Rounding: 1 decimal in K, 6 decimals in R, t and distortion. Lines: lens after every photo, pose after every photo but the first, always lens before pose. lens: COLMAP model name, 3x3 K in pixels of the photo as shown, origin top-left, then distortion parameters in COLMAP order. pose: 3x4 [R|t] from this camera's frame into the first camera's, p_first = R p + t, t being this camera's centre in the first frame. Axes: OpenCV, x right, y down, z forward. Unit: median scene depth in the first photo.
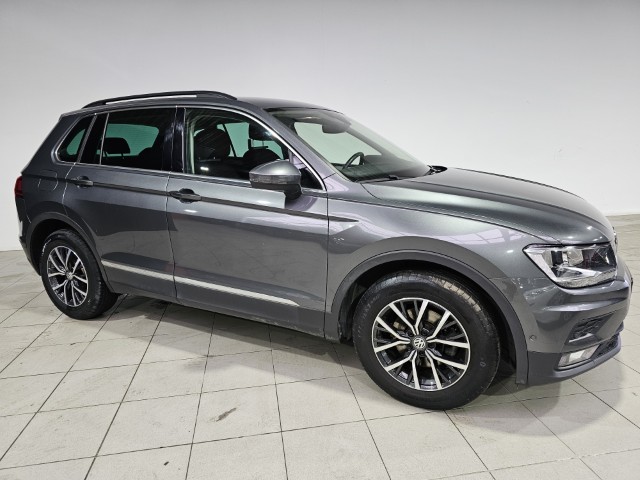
lens RADIAL K [[431.0, 0, 320.7], [0, 431.0, 243.2], [0, 0, 1]] dist [0.061016, -0.000781]
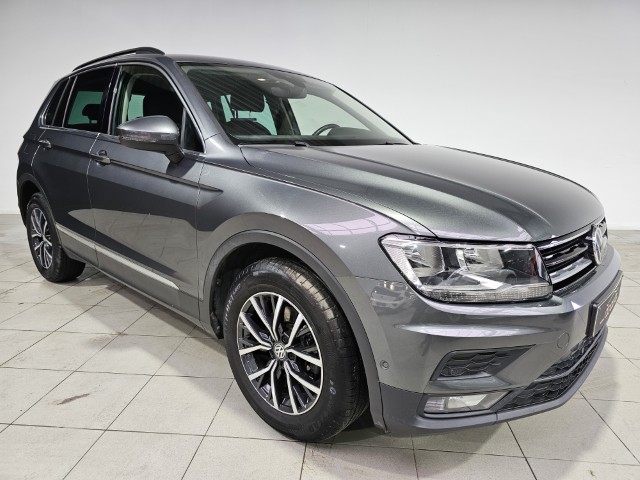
lens RADIAL K [[432.6, 0, 318.9], [0, 432.6, 246.7], [0, 0, 1]] dist [0.059097, -0.001393]
pose [[0.963749, 0.093935, -0.249729, 0.453237], [-0.090204, 0.995574, 0.026370, 0.014102], [0.251101, -0.002888, 0.967957, 0.247565]]
